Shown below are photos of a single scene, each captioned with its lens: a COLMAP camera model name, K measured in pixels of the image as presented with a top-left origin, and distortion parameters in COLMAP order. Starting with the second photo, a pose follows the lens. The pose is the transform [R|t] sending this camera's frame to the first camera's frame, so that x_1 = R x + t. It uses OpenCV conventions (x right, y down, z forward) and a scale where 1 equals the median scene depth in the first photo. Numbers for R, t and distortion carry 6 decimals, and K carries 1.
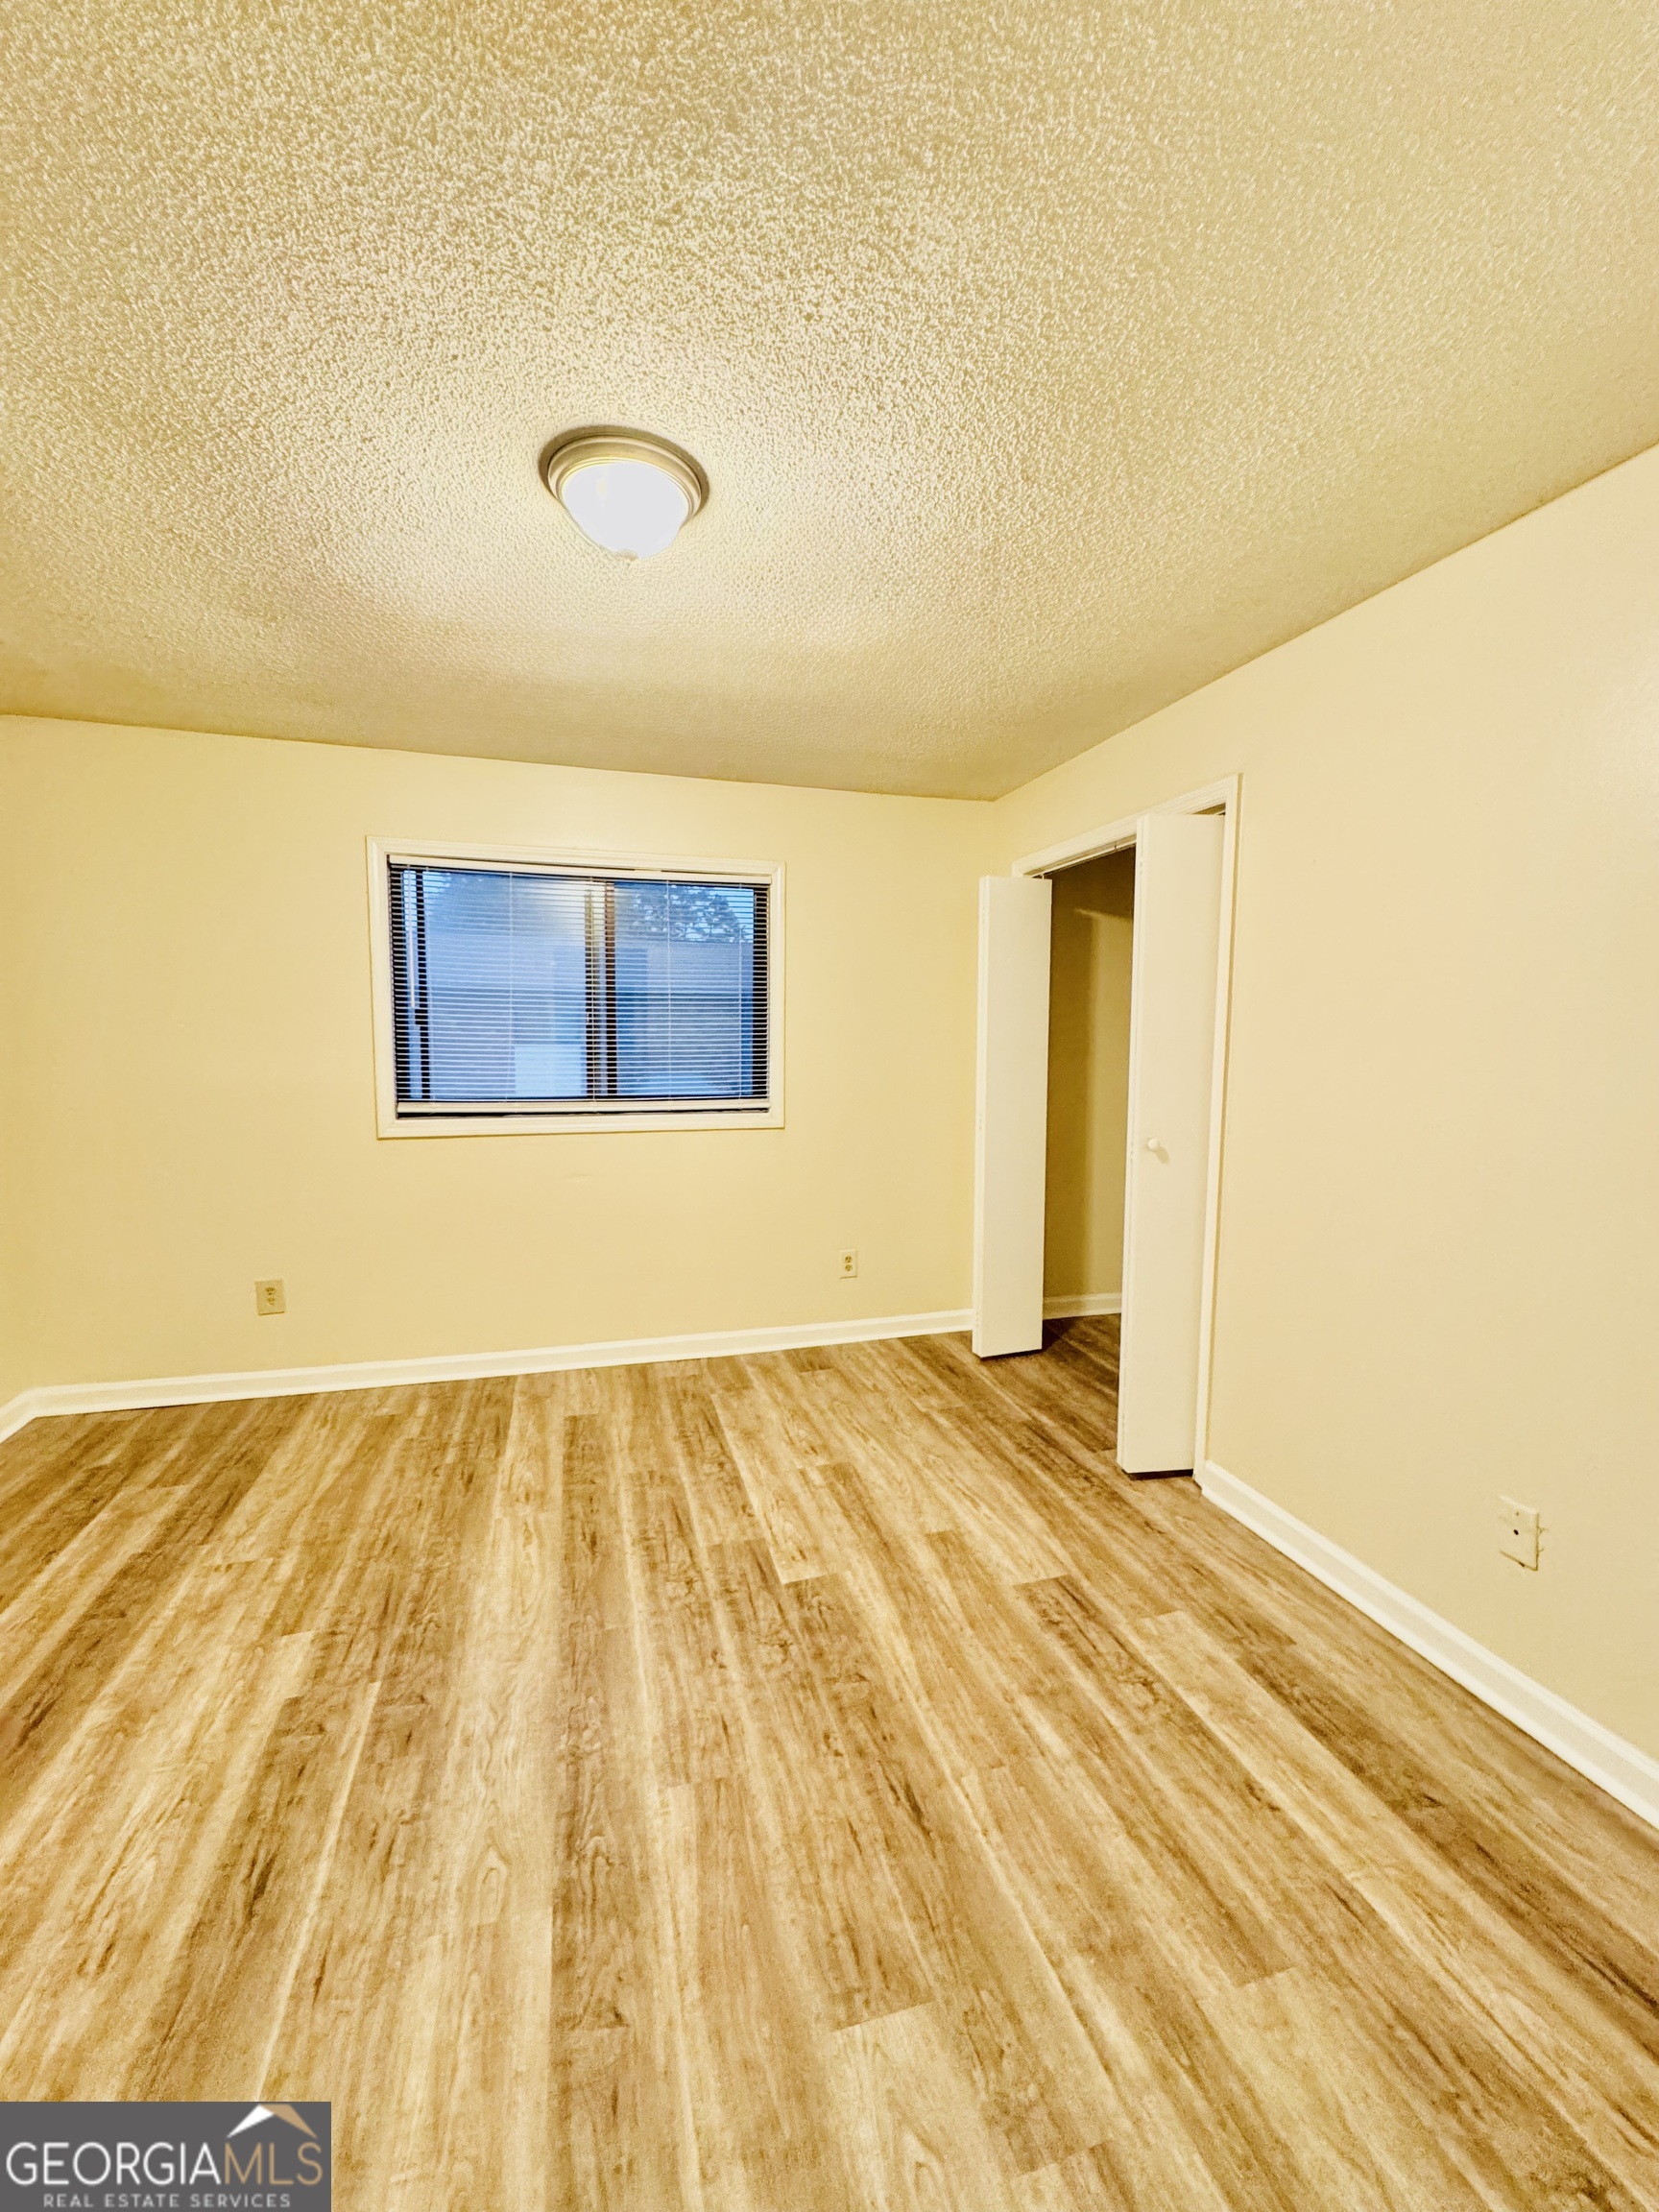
lens RADIAL K [[878.2, 0, 835.7], [0, 878.2, 1116.2], [0, 0, 1]] dist [-0.002453, 0.000356]
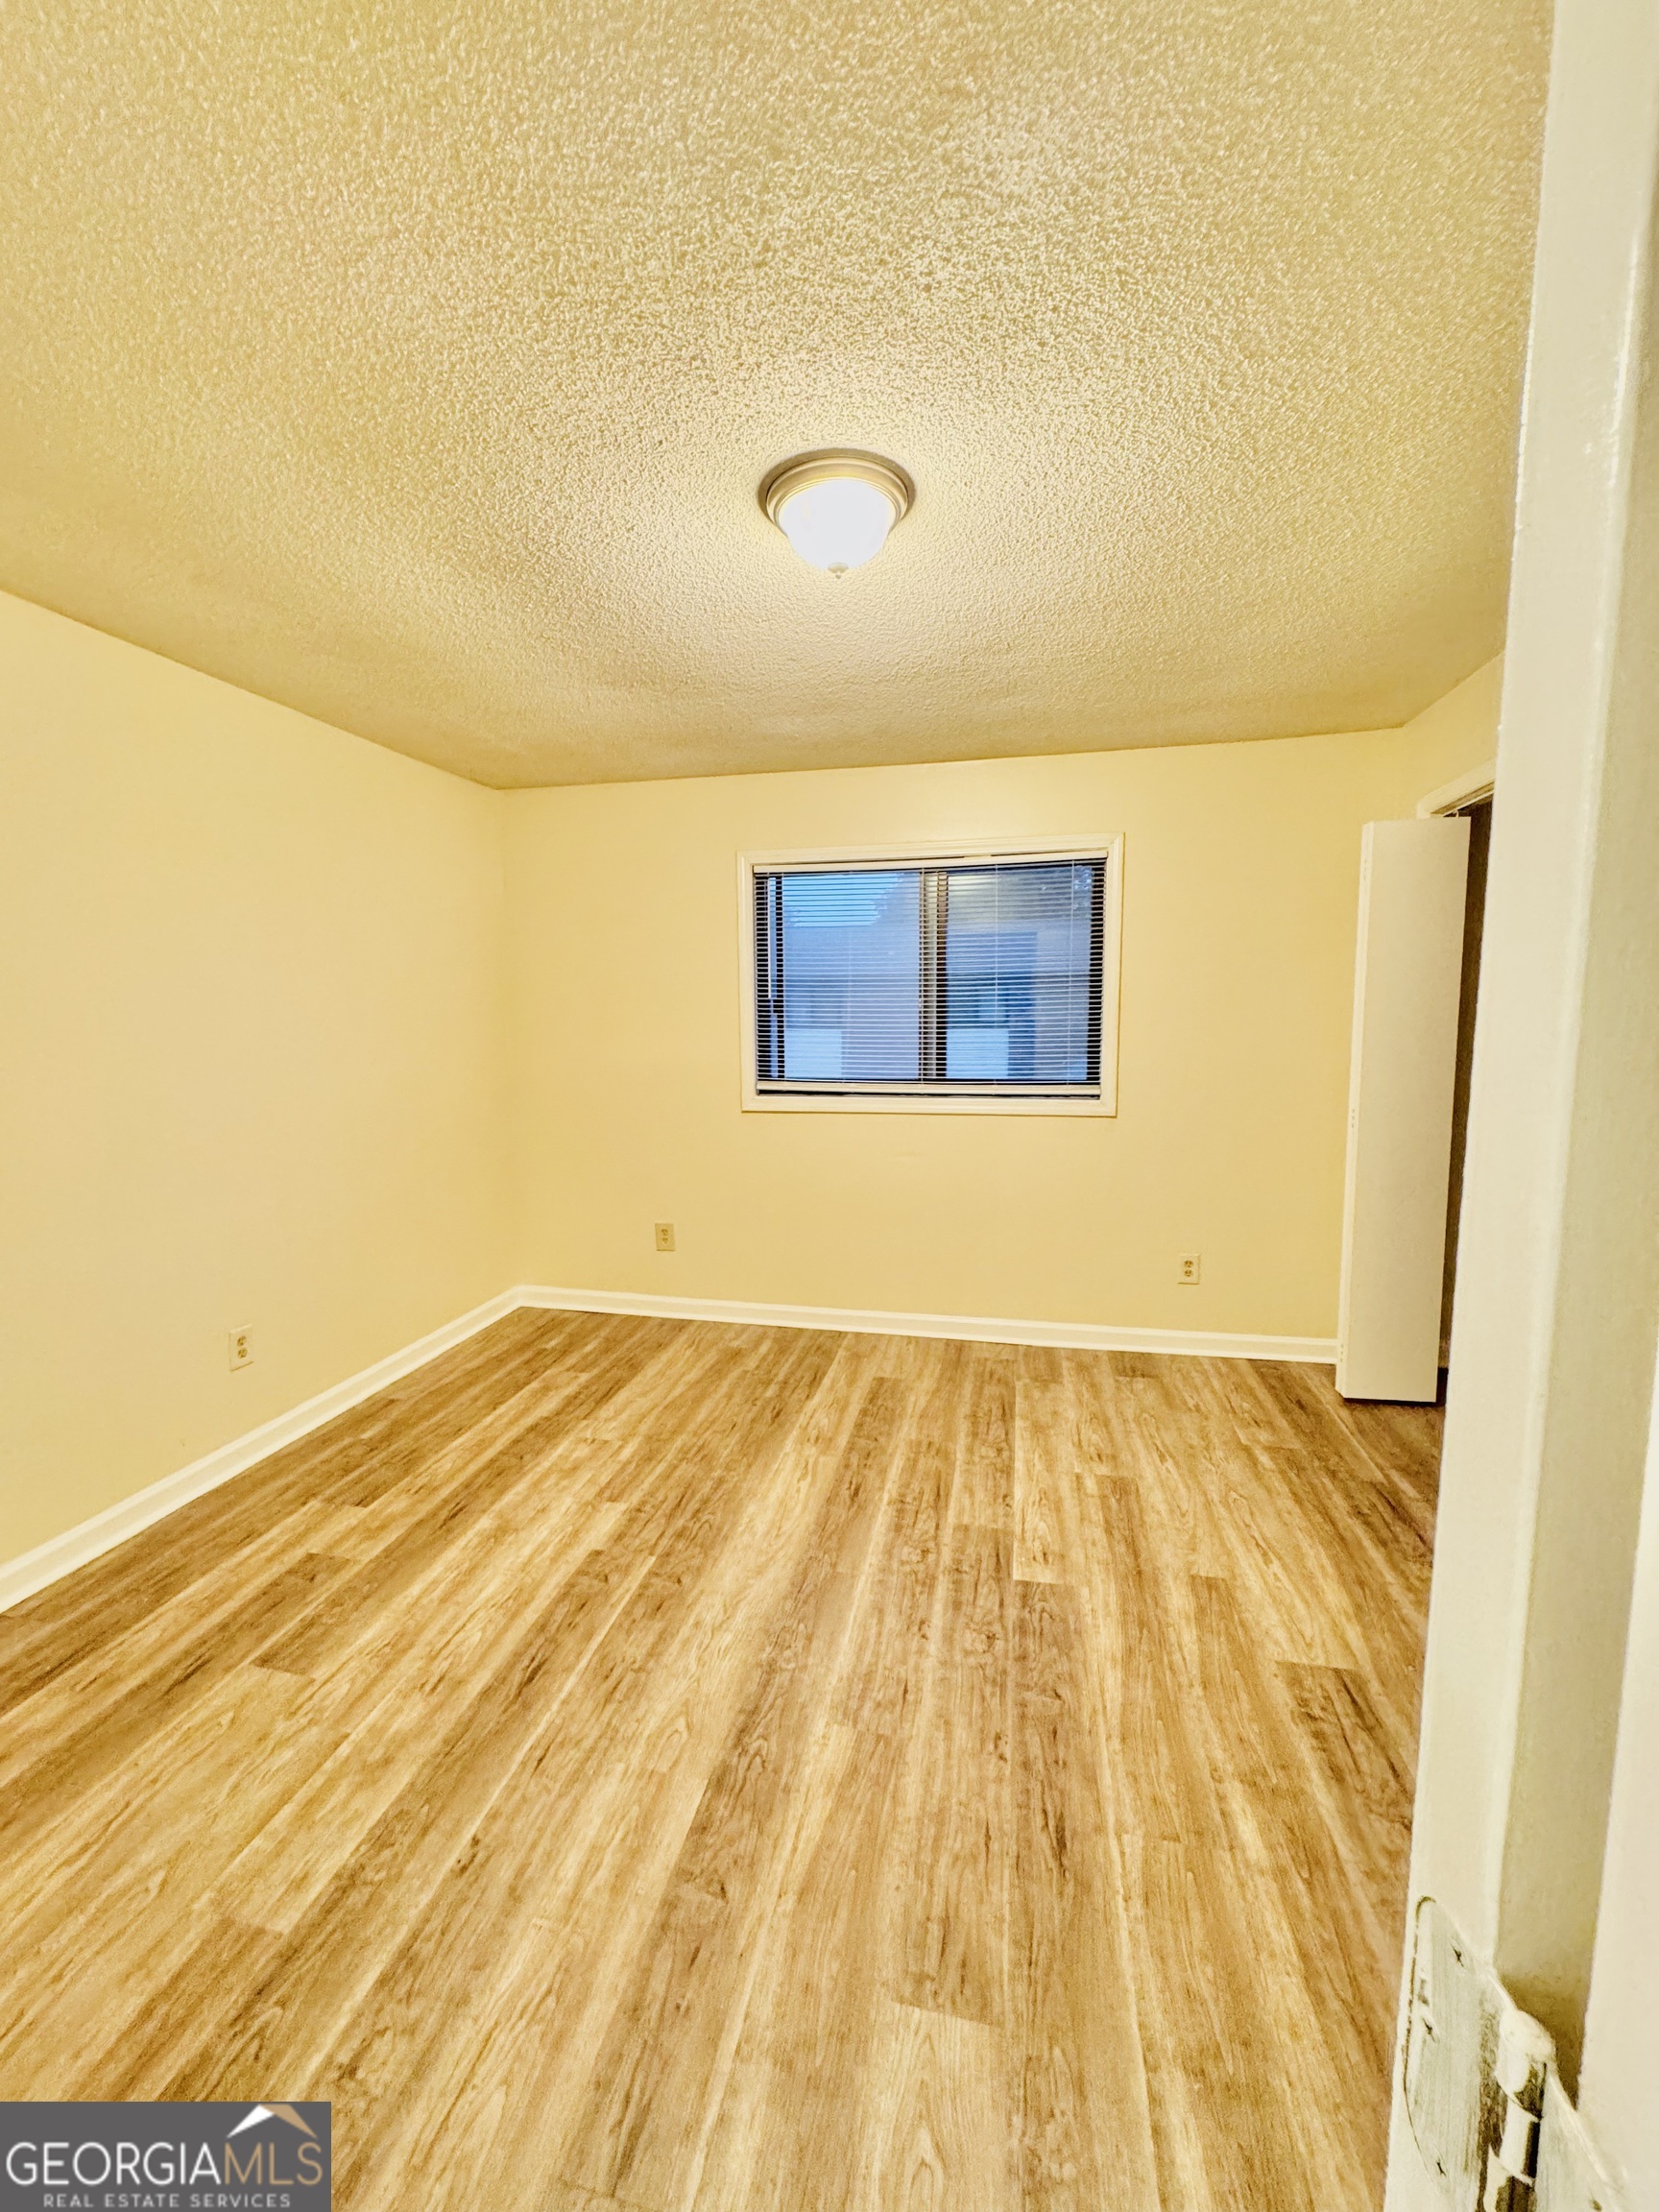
lens RADIAL K [[878.2, 0, 823.1], [0, 878.2, 1116.5], [0, 0, 1]] dist [-0.002453, 0.000356]
pose [[0.877765, 0.041163, -0.477320, 0.267083], [-0.031705, 0.999109, 0.027857, -0.007484], [0.478042, -0.009319, 0.878288, 0.054182]]
